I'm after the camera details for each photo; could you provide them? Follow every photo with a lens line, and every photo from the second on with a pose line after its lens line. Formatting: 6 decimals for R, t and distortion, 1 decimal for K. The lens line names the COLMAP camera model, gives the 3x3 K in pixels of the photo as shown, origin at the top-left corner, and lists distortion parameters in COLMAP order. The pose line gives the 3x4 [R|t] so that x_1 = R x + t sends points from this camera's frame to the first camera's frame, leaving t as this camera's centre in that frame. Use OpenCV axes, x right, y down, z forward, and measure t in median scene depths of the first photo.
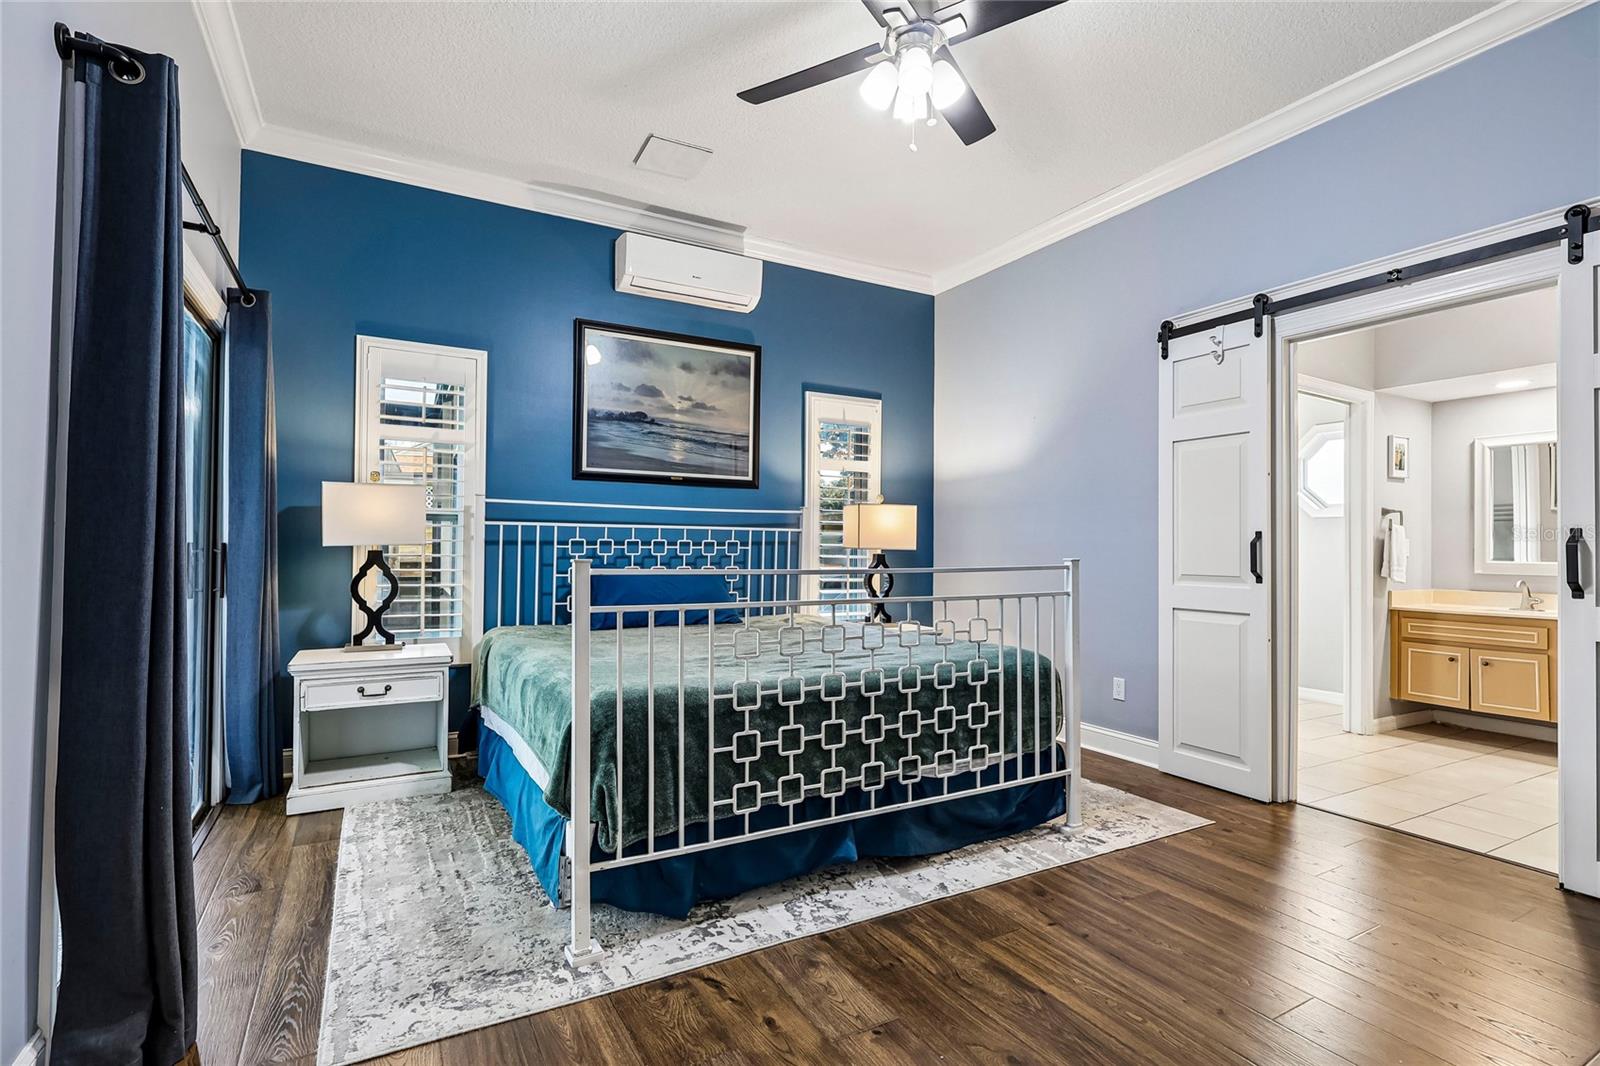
lens RADIAL K [[777.3, 0, 800.0], [0, 777.3, 533.0], [0, 0, 1]] dist [0.002041, 0.000884]
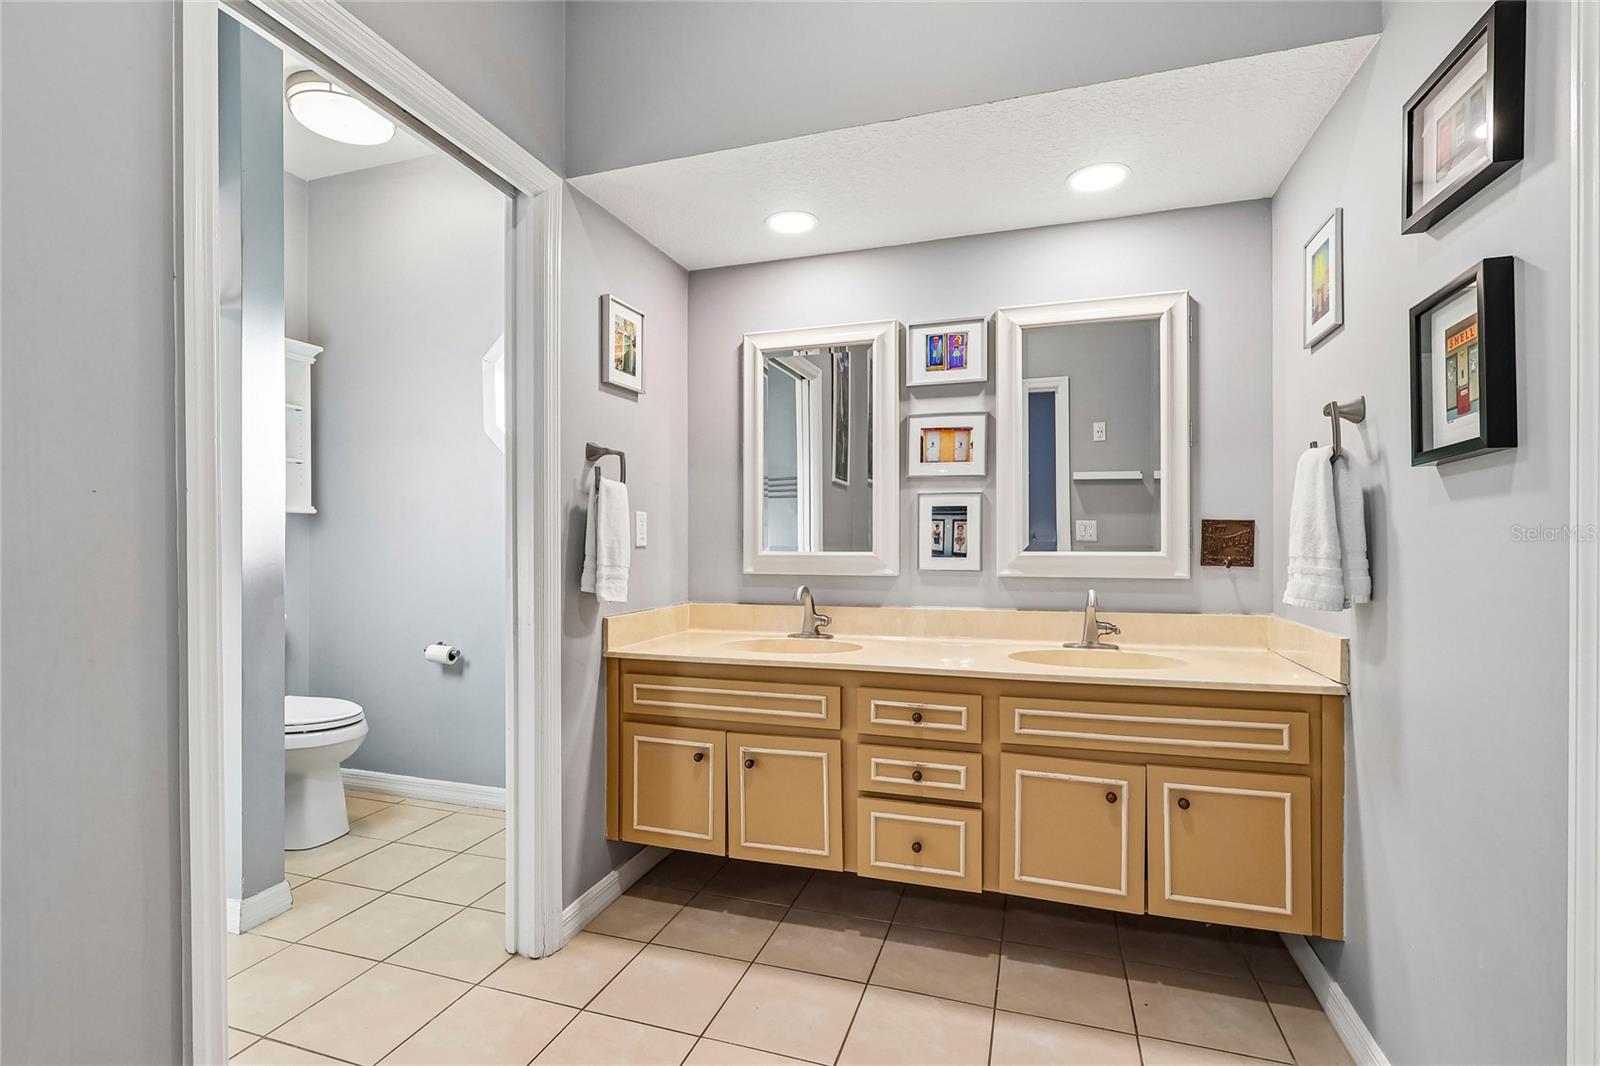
lens RADIAL K [[741.0, 0, 800.0], [0, 741.0, 533.0], [0, 0, 1]] dist [0.000022, 0.000139]
pose [[0.736990, -0.005514, 0.675881, 0.543094], [-0.002344, 0.999940, 0.010713, 0.016040], [-0.675900, -0.009480, 0.736932, 0.587115]]
